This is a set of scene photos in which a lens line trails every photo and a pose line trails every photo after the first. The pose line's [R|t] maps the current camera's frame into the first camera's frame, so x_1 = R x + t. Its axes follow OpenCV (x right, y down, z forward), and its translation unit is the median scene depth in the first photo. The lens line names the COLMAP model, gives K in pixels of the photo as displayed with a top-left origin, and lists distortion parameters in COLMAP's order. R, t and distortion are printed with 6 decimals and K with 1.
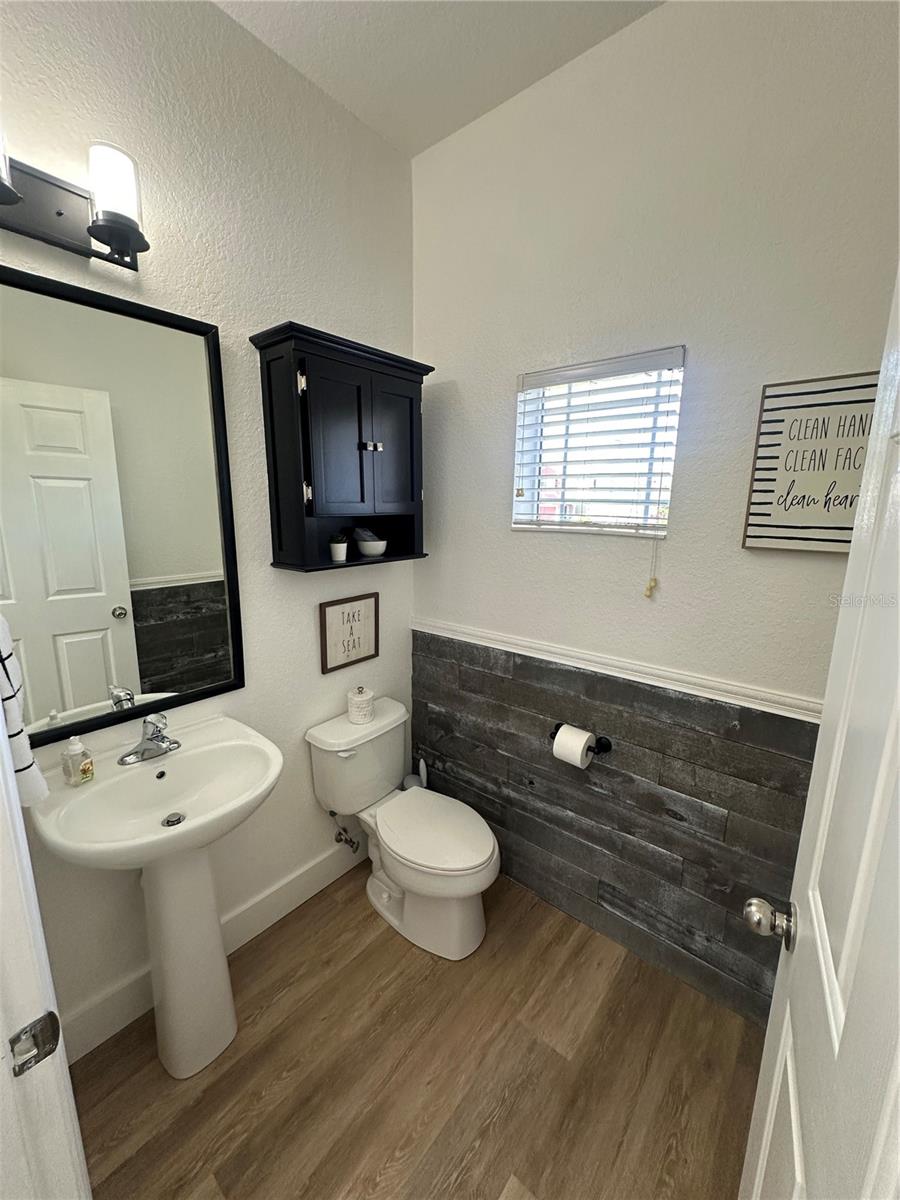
lens RADIAL K [[479.8, 0, 449.5], [0, 479.8, 603.4], [0, 0, 1]] dist [-0.003275, 0.000426]
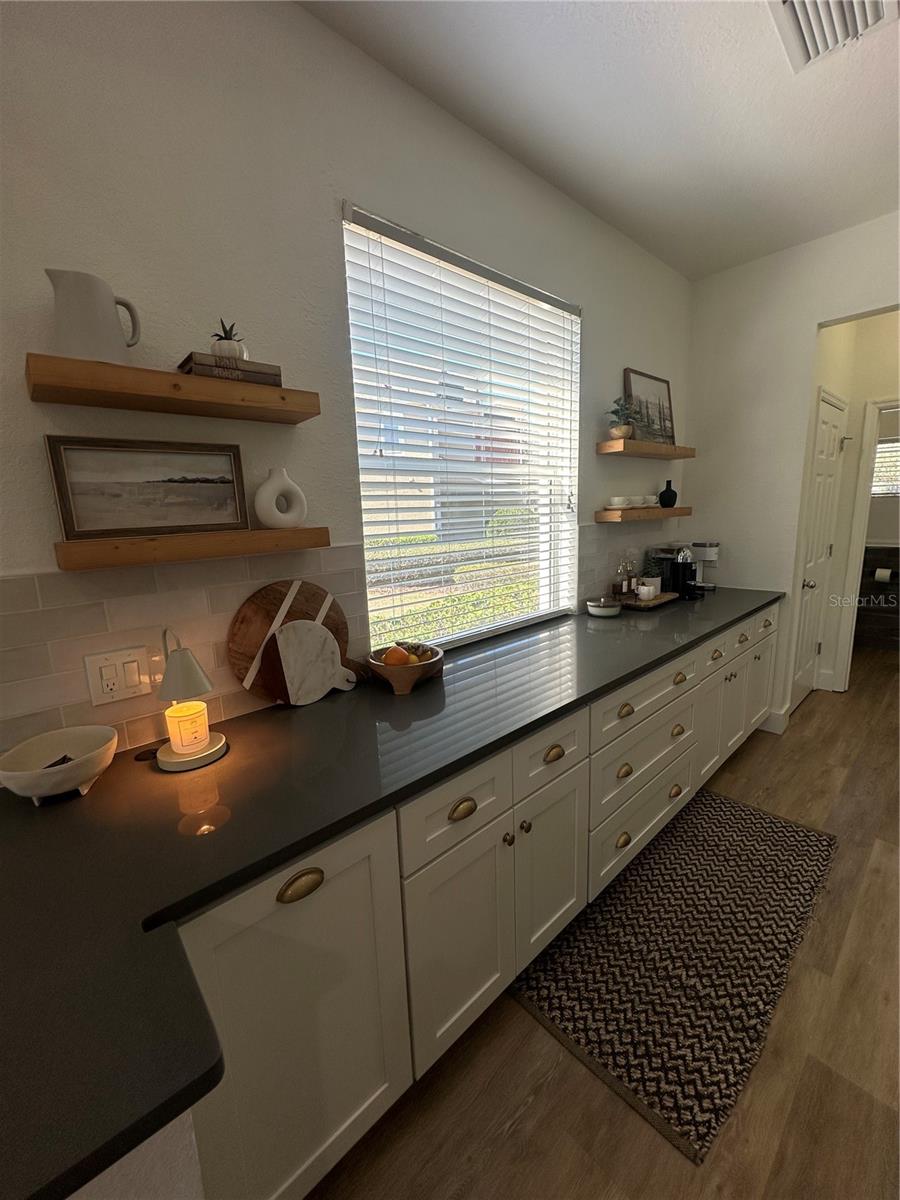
lens RADIAL K [[479.8, 0, 454.4], [0, 479.8, 597.3], [0, 0, 1]] dist [-0.003275, 0.000426]
pose [[0.989935, -0.029117, -0.138492, -2.098643], [0.028465, 0.999572, -0.006684, 0.438067], [0.138628, 0.002675, 0.990341, -2.396817]]
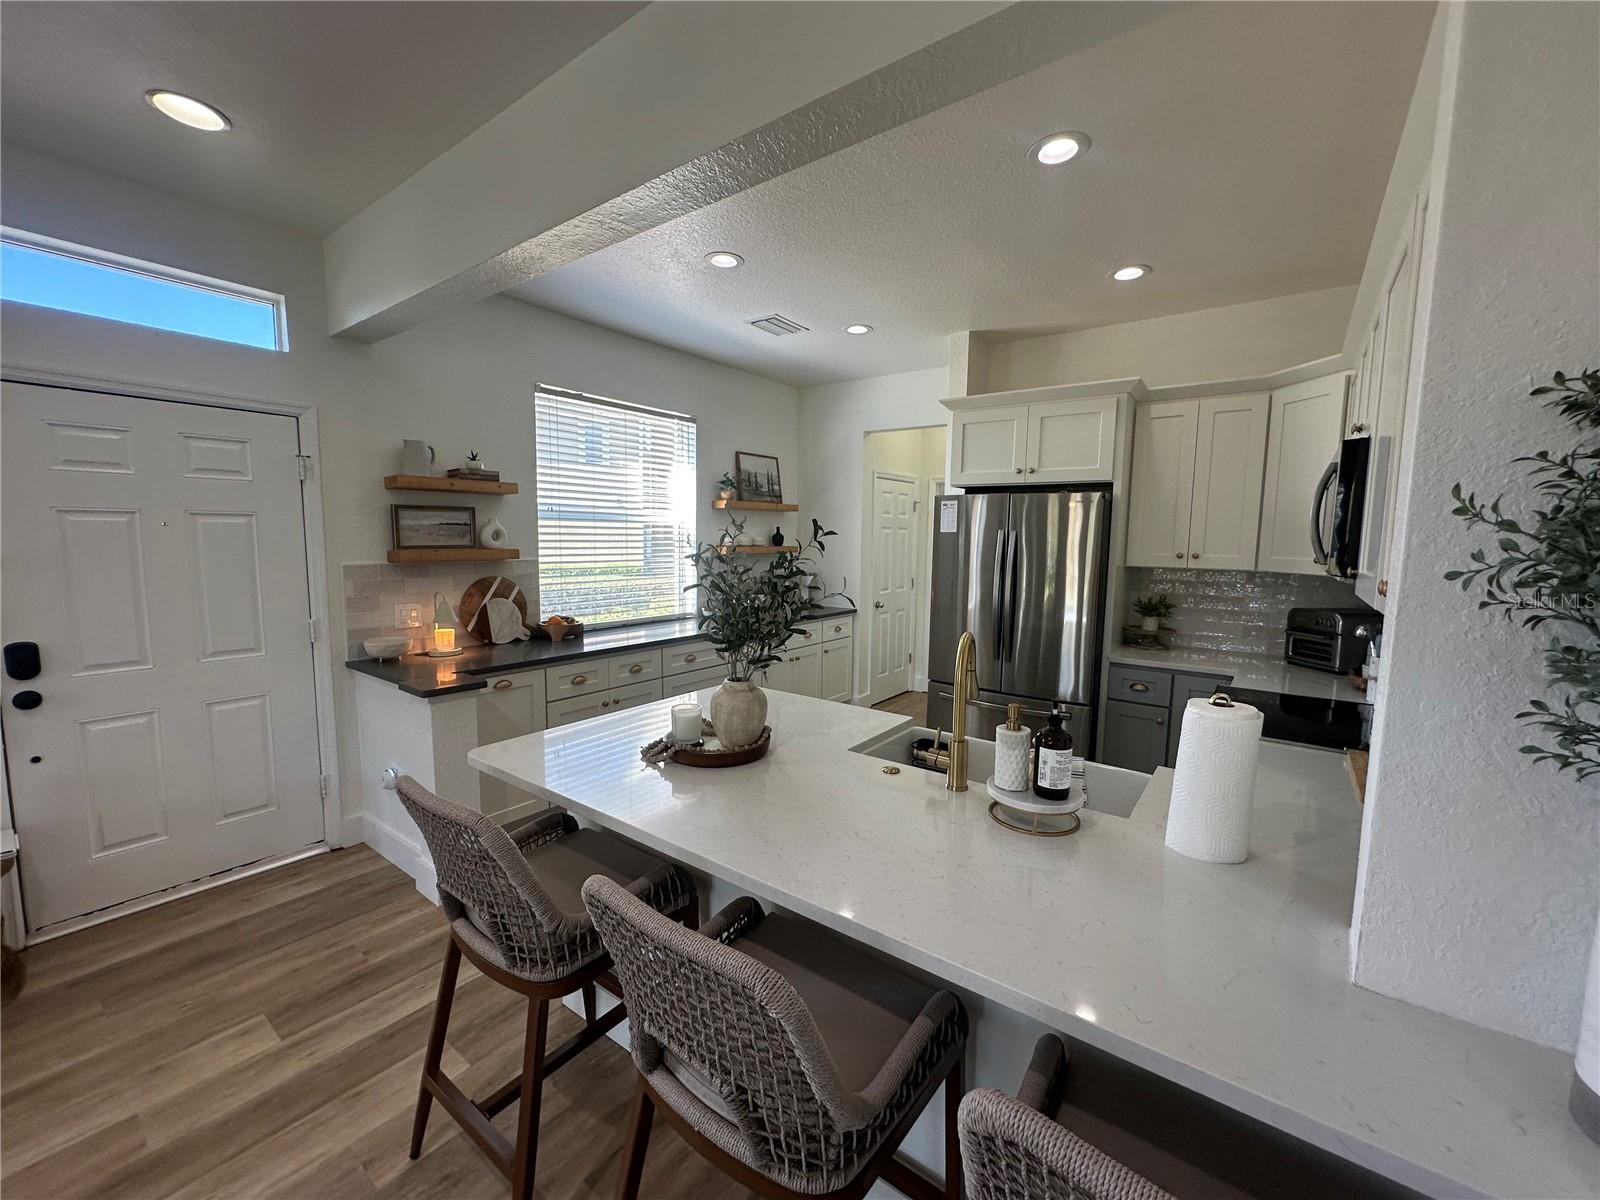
lens RADIAL K [[639.8, 0, 807.3], [0, 639.8, 597.5], [0, 0, 1]] dist [-0.003275, 0.000426]
pose [[0.998513, -0.012370, 0.053097, -1.476174], [0.017123, 0.995792, -0.090024, 0.721901], [-0.051760, 0.090800, 0.994523, -4.038717]]
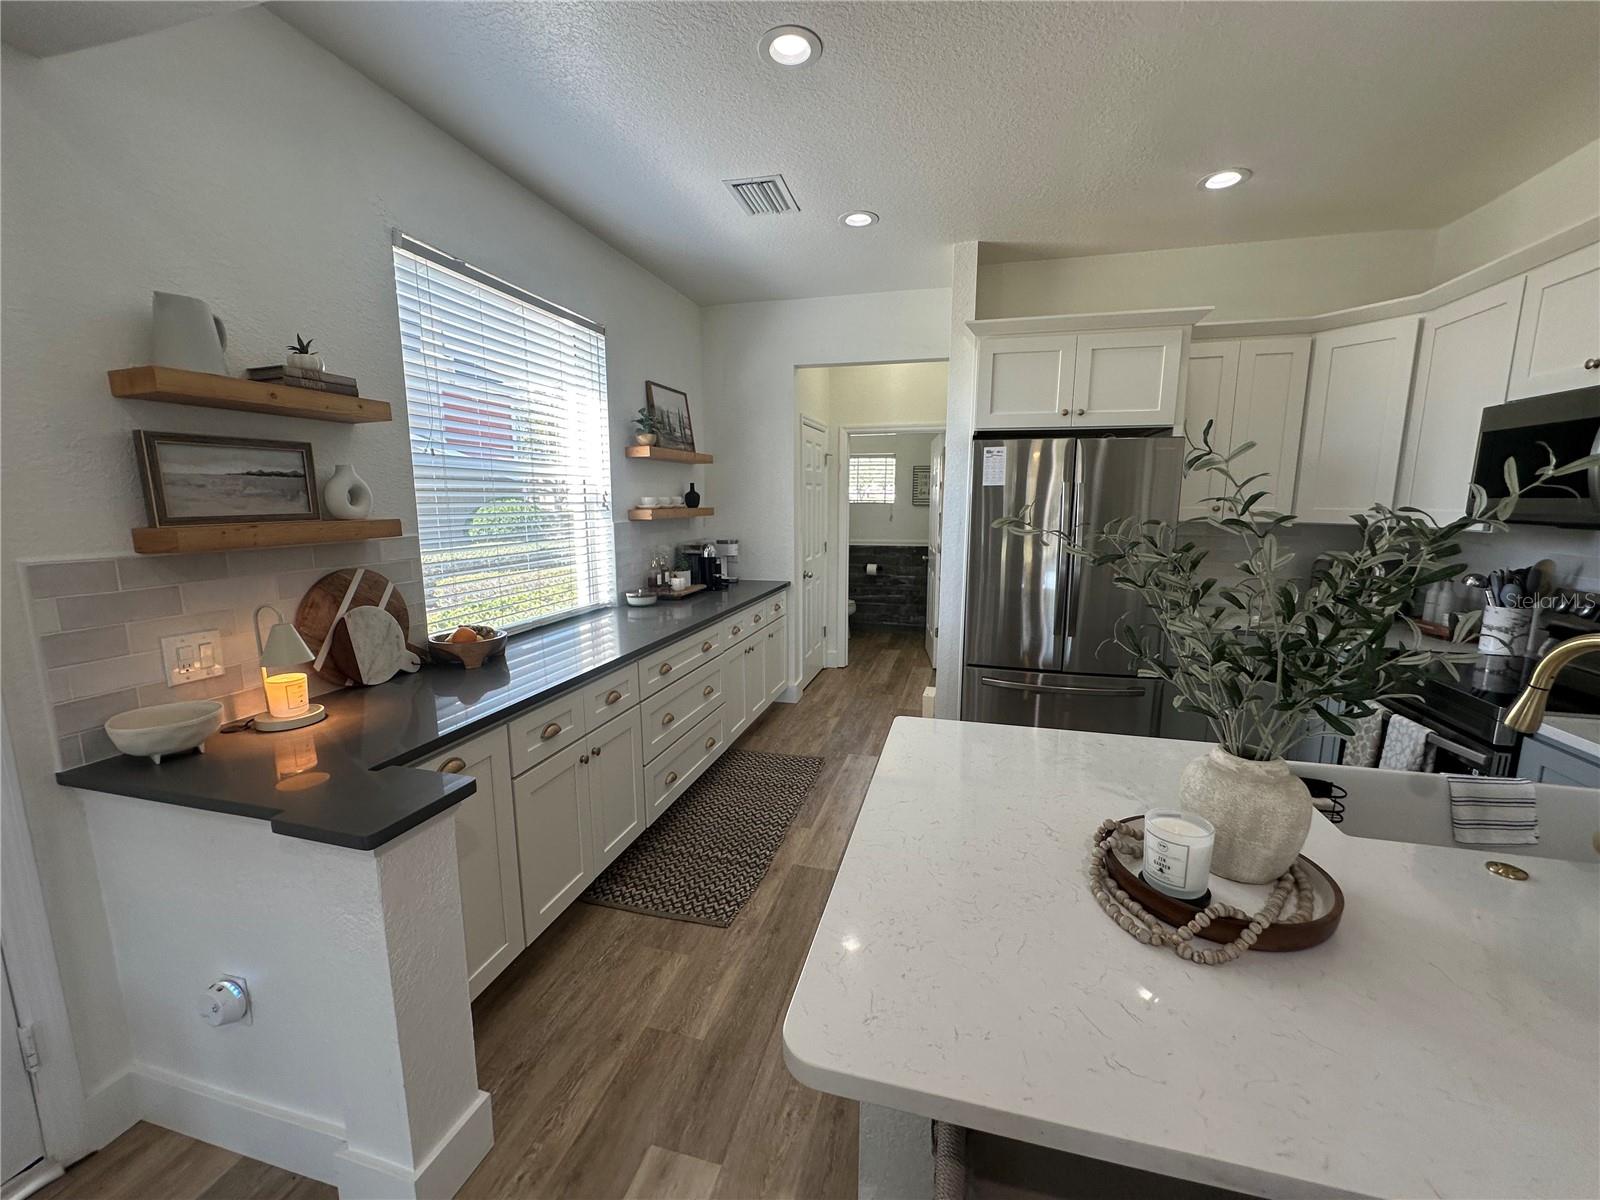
lens RADIAL K [[639.8, 0, 803.8], [0, 639.8, 595.2], [0, 0, 1]] dist [-0.003275, 0.000426]
pose [[0.907891, -0.083349, 0.410837, -2.260891], [0.097031, 0.995203, -0.012522, 0.563523], [-0.407822, 0.051233, 0.911623, -3.169641]]
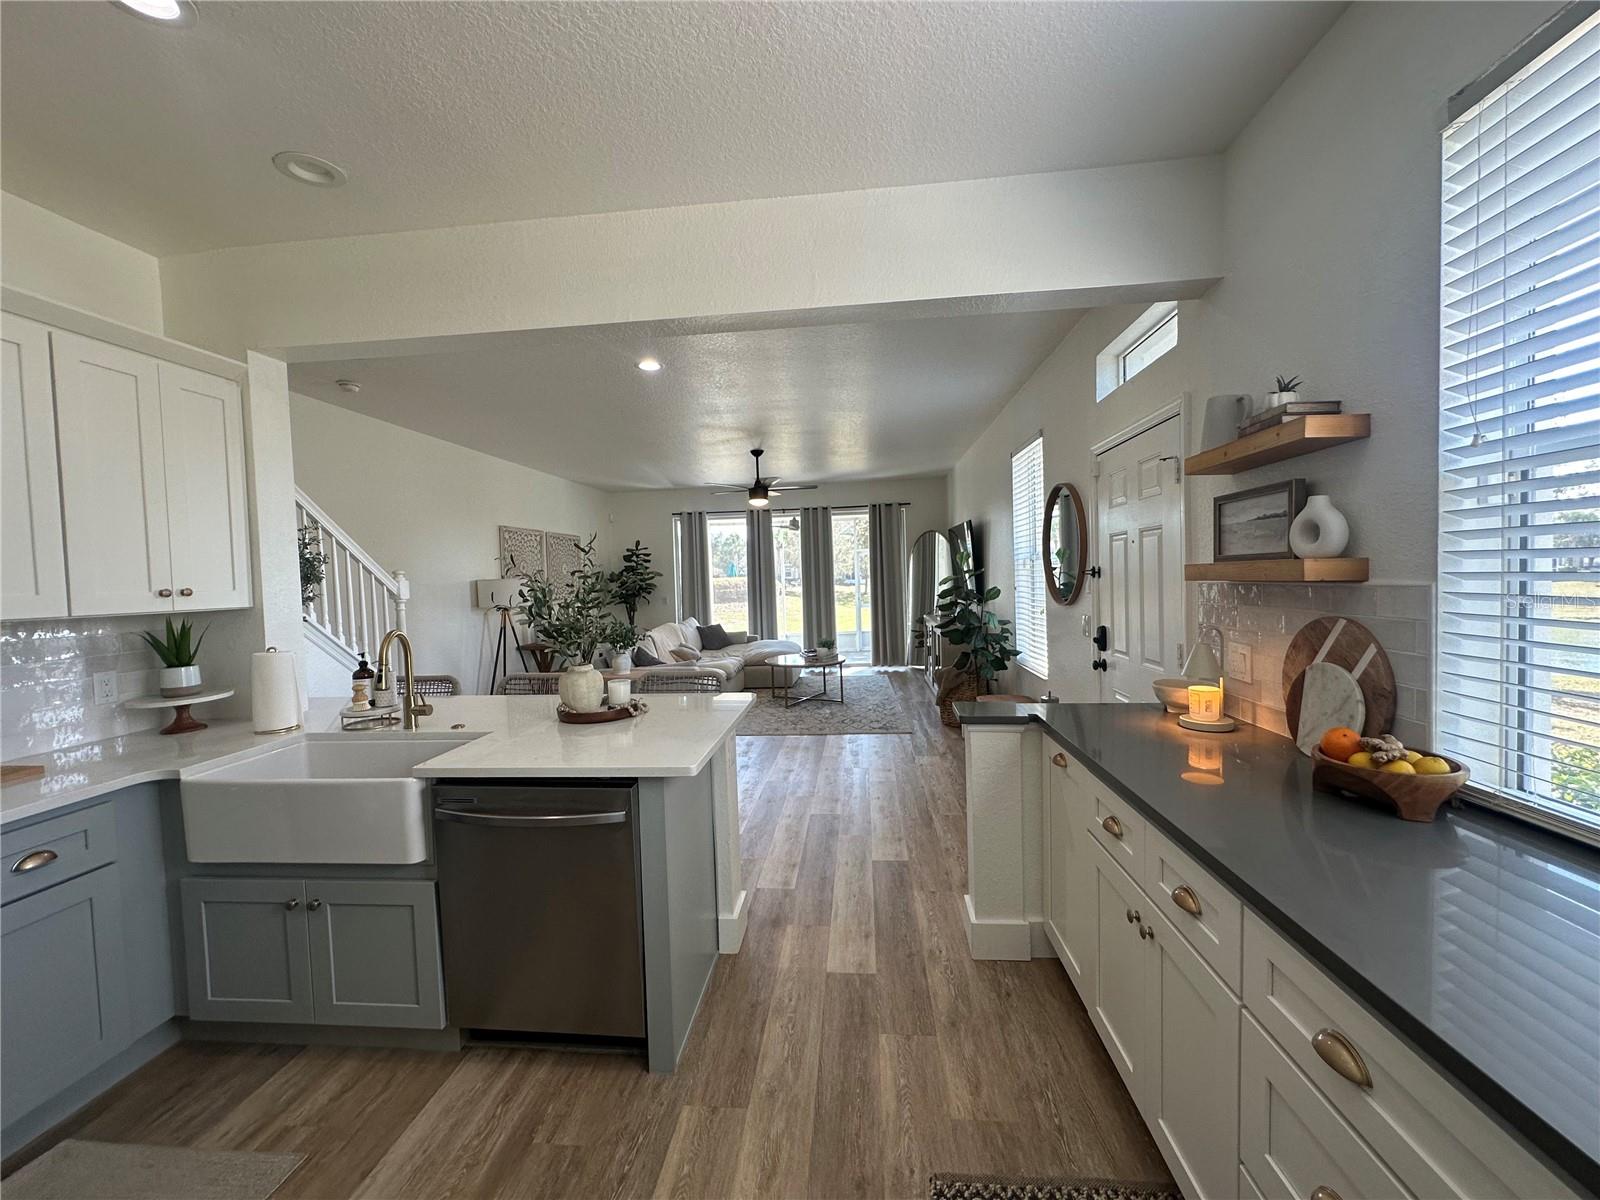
lens RADIAL K [[639.8, 0, 797.0], [0, 639.8, 598.8], [0, 0, 1]] dist [-0.003275, 0.000426]
pose [[-0.829100, 0.024562, -0.558560, -1.070148], [-0.091068, 0.979760, 0.178260, 0.228578], [0.551634, 0.198662, -0.810083, -1.016250]]
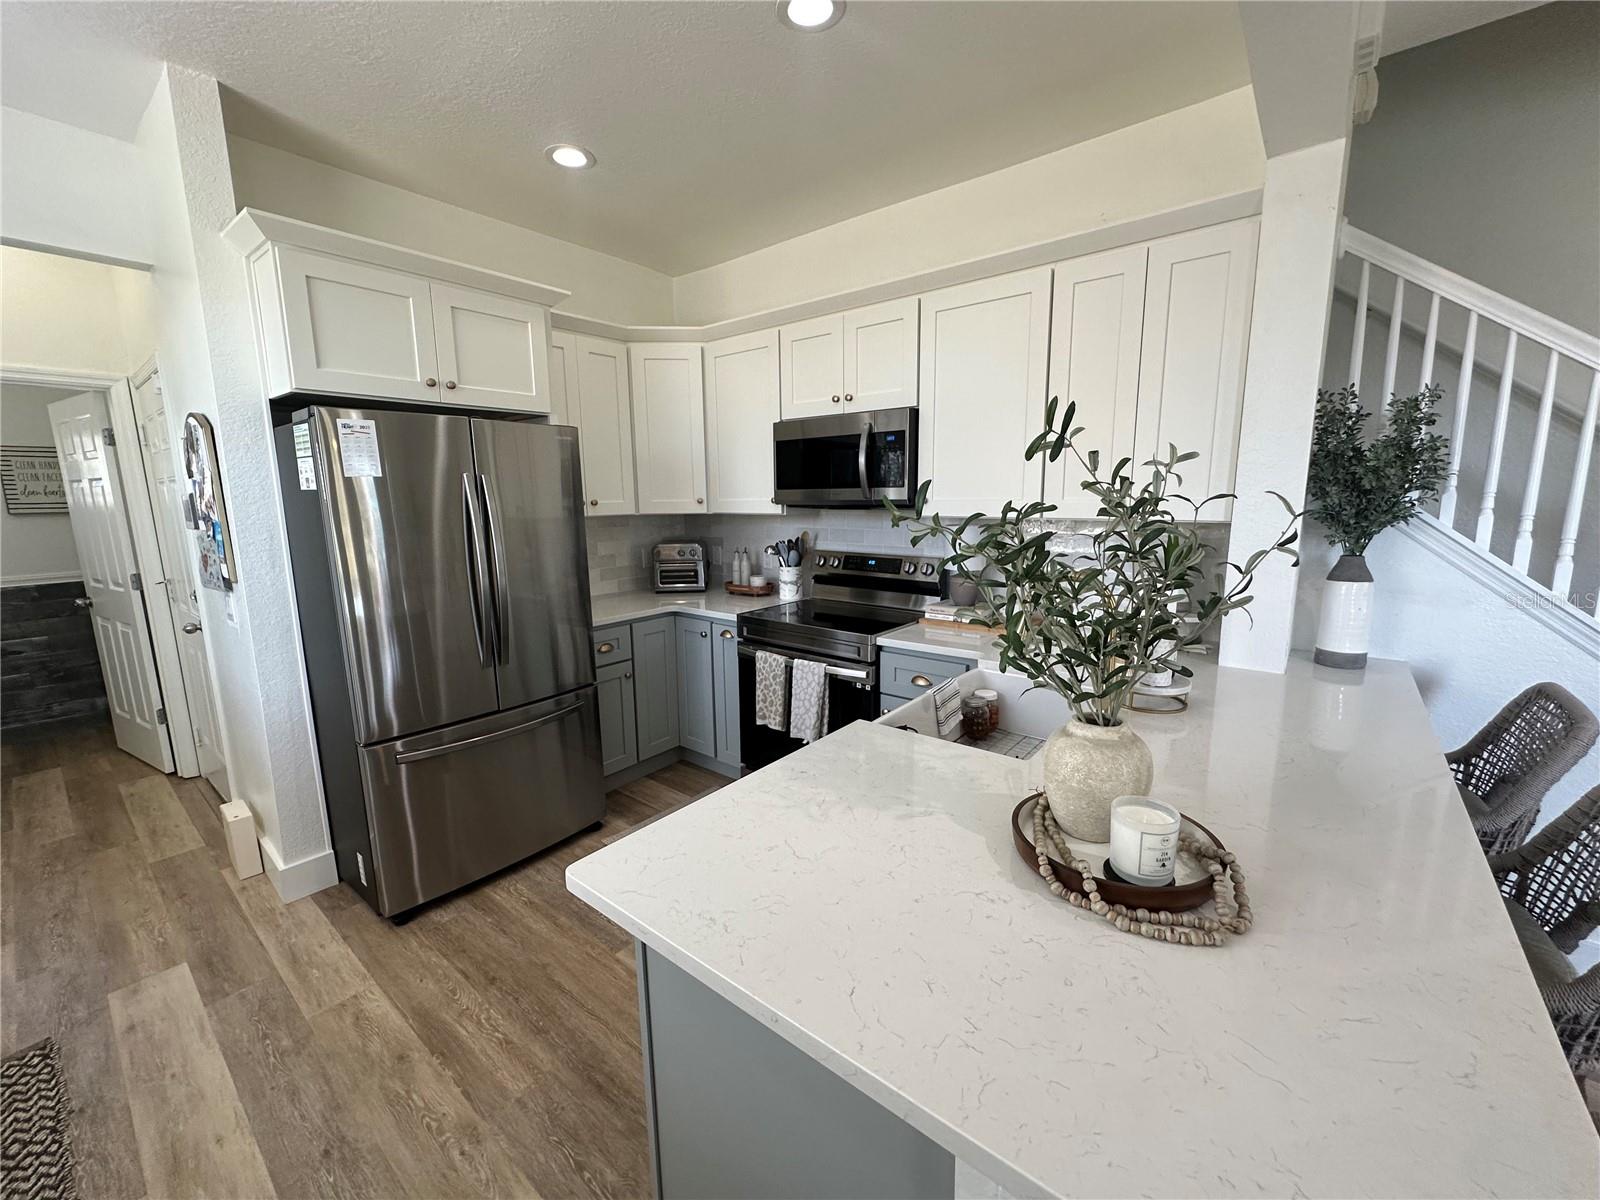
lens RADIAL K [[639.8, 0, 799.5], [0, 639.8, 599.3], [0, 0, 1]] dist [-0.003275, 0.000426]
pose [[-0.011555, -0.188490, 0.982007, -2.257096], [0.201917, 0.961402, 0.186911, 0.425914], [-0.979334, 0.200444, 0.026950, -2.438359]]
